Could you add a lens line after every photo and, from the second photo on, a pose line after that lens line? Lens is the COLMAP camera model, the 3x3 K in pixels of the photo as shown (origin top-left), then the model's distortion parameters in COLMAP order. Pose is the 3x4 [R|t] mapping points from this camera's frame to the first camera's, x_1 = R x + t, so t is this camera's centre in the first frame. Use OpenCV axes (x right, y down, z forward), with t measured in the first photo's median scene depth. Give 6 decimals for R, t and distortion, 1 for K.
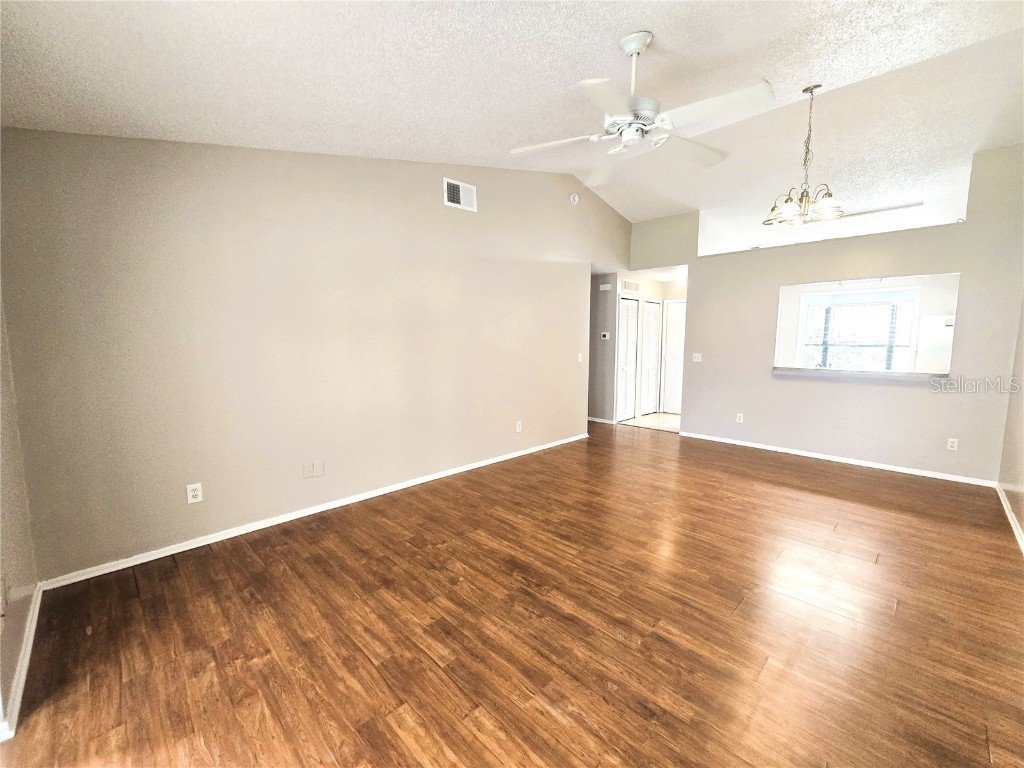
lens RADIAL K [[421.6, 0, 505.7], [0, 421.6, 384.6], [0, 0, 1]] dist [-0.006959, 0.000748]
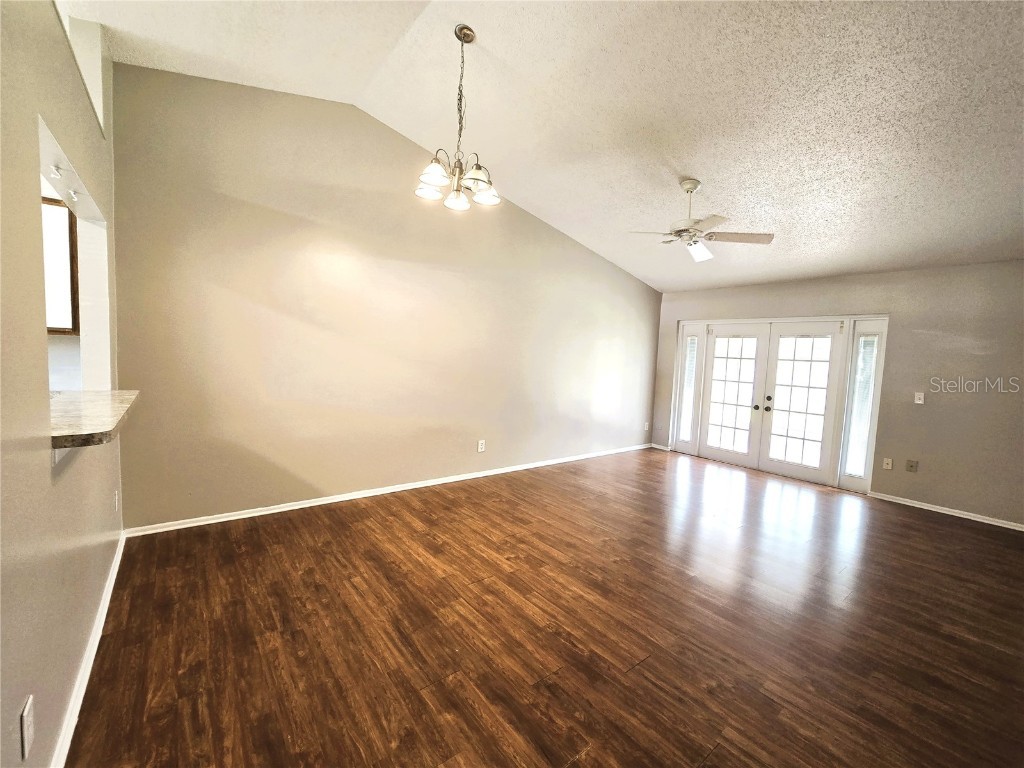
lens RADIAL K [[421.6, 0, 505.7], [0, 421.6, 384.6], [0, 0, 1]] dist [-0.006959, 0.000748]
pose [[-0.991998, -0.055484, 0.113413, 0.760999], [-0.034280, 0.982884, 0.181007, -0.289251], [-0.121515, 0.175671, -0.976921, 2.705804]]
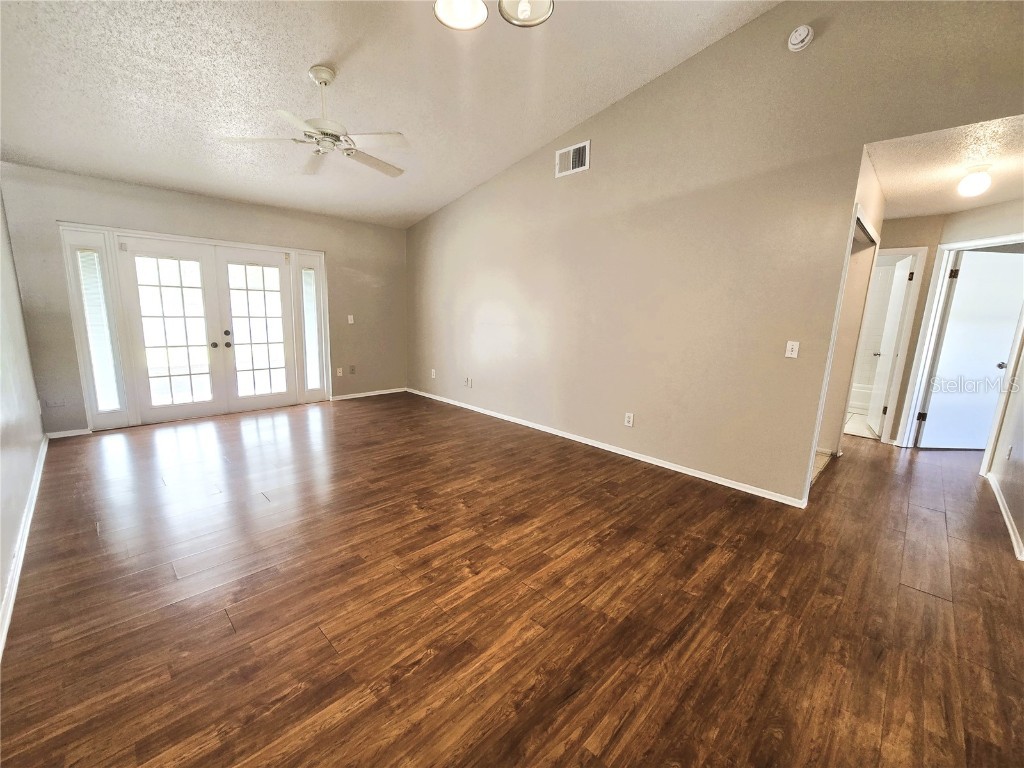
lens RADIAL K [[421.6, 0, 505.7], [0, 421.6, 384.6], [0, 0, 1]] dist [-0.006959, 0.000748]
pose [[0.005383, 0.180484, -0.983563, 1.713067], [-0.141003, 0.973887, 0.177937, -0.156620], [0.989995, 0.137727, 0.030691, 1.579159]]
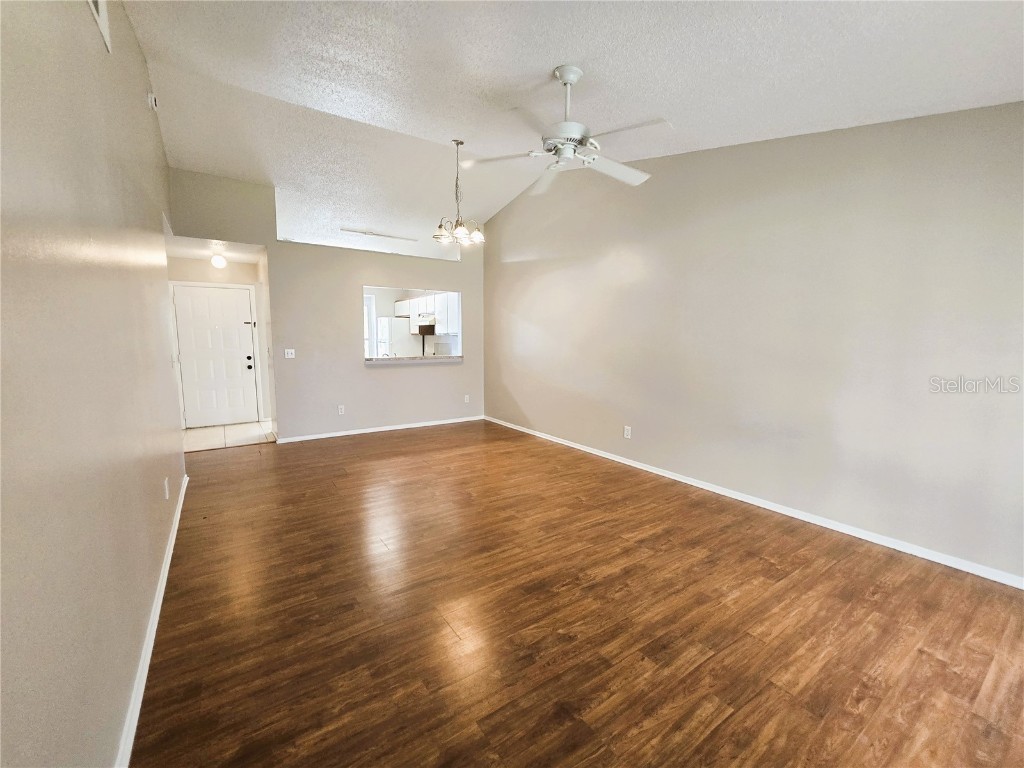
lens RADIAL K [[421.6, 0, 505.7], [0, 421.6, 384.6], [0, 0, 1]] dist [-0.006959, 0.000748]
pose [[0.181427, -0.112879, 0.976905, -0.892115], [0.103077, 0.990101, 0.095261, -0.092702], [-0.977987, 0.083414, 0.191266, 0.955495]]
